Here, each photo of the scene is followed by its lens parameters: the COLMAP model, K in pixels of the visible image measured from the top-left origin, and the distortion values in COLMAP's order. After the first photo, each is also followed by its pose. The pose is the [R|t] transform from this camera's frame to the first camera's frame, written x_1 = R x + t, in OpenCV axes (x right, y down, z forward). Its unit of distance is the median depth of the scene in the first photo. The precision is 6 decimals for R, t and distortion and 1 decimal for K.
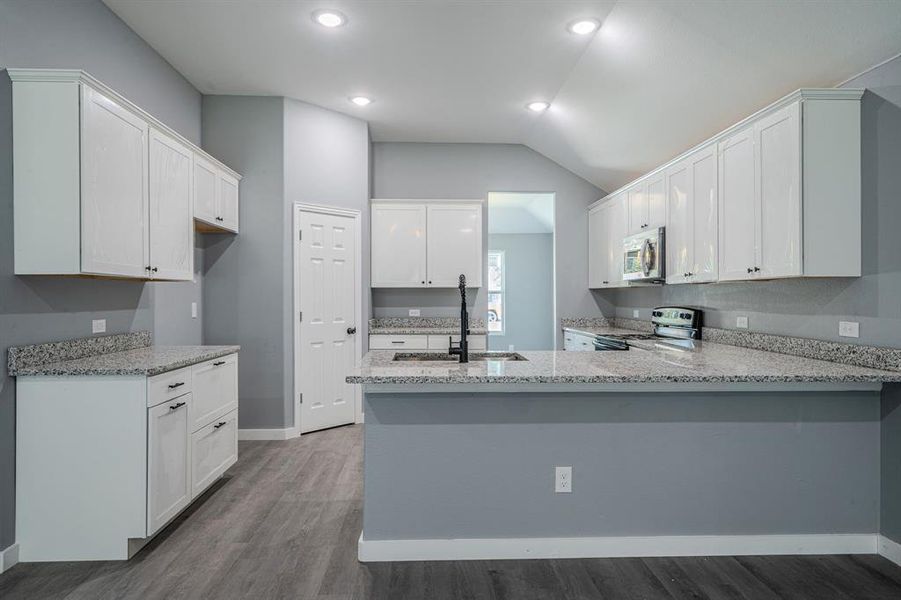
lens RADIAL K [[530.6, 0, 450.5], [0, 530.6, 300.0], [0, 0, 1]] dist [0.000312, -0.000607]
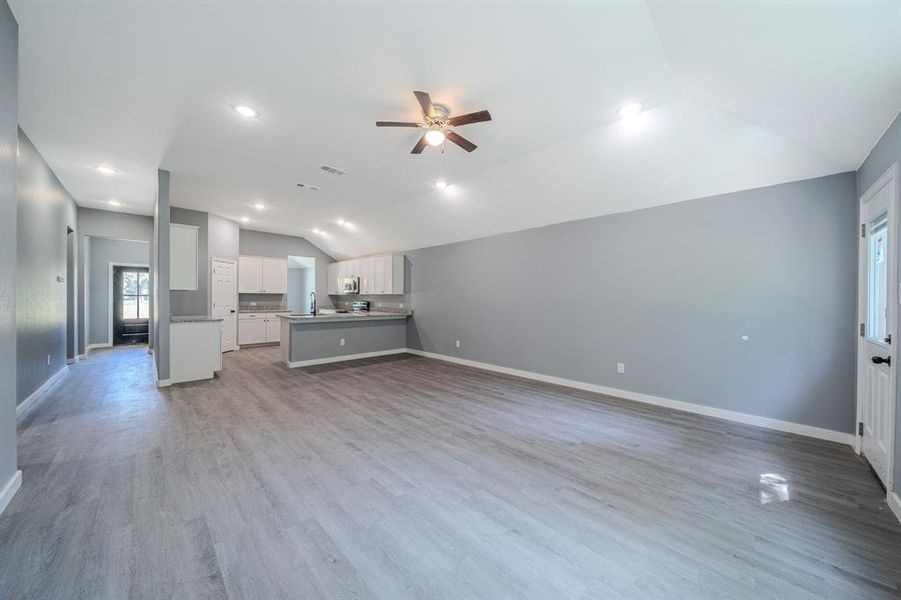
lens RADIAL K [[312.9, 0, 451.7], [0, 312.9, 295.6], [0, 0, 1]] dist [-0.000594, -0.000082]
pose [[0.736189, 0.013521, 0.676640, -0.444809], [-0.007263, 0.999901, -0.012079, -0.002331], [-0.676737, 0.003978, 0.736214, -0.752918]]
